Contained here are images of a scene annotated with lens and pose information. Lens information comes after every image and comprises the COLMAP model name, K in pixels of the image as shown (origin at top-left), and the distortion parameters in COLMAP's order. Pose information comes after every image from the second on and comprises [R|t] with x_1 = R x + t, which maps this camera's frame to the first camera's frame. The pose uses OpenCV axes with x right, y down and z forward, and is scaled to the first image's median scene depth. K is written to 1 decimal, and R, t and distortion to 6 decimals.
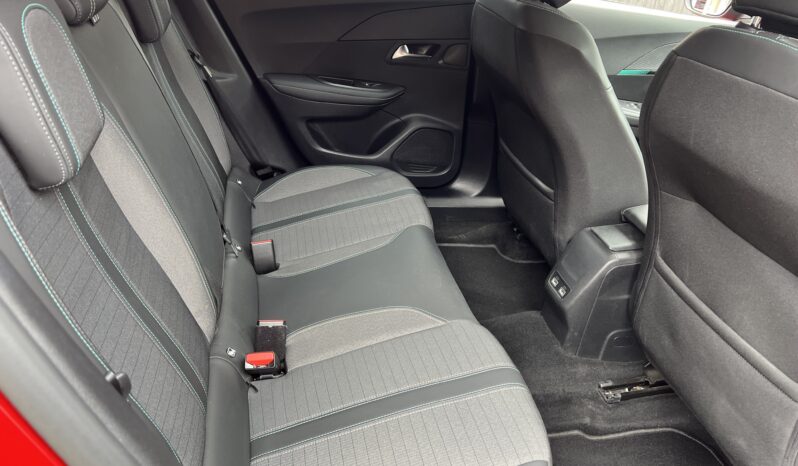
lens RADIAL K [[599.2, 0, 399.0], [0, 599.2, 233.0], [0, 0, 1]] dist [0.103070, -0.115112]
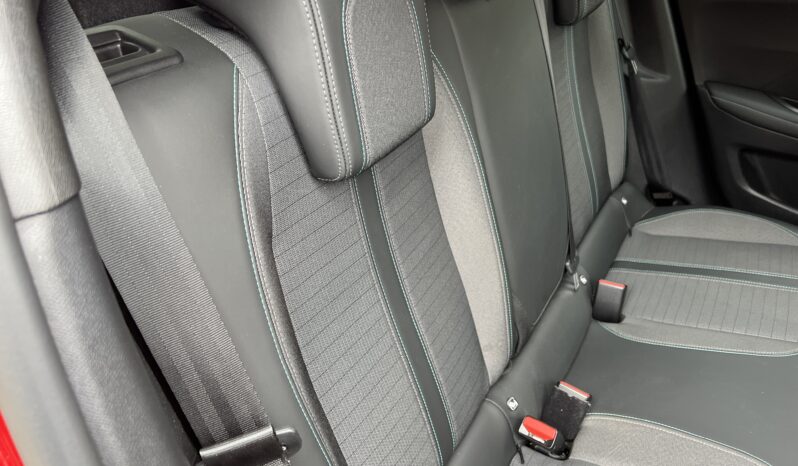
lens RADIAL K [[617.9, 0, 399.0], [0, 617.9, 233.0], [0, 0, 1]] dist [0.011195, 0.002148]
pose [[0.744266, 0.329834, -0.580756, 0.016040], [-0.315514, 0.940038, 0.129538, -0.057438], [0.588658, 0.086826, 0.803706, 0.137646]]
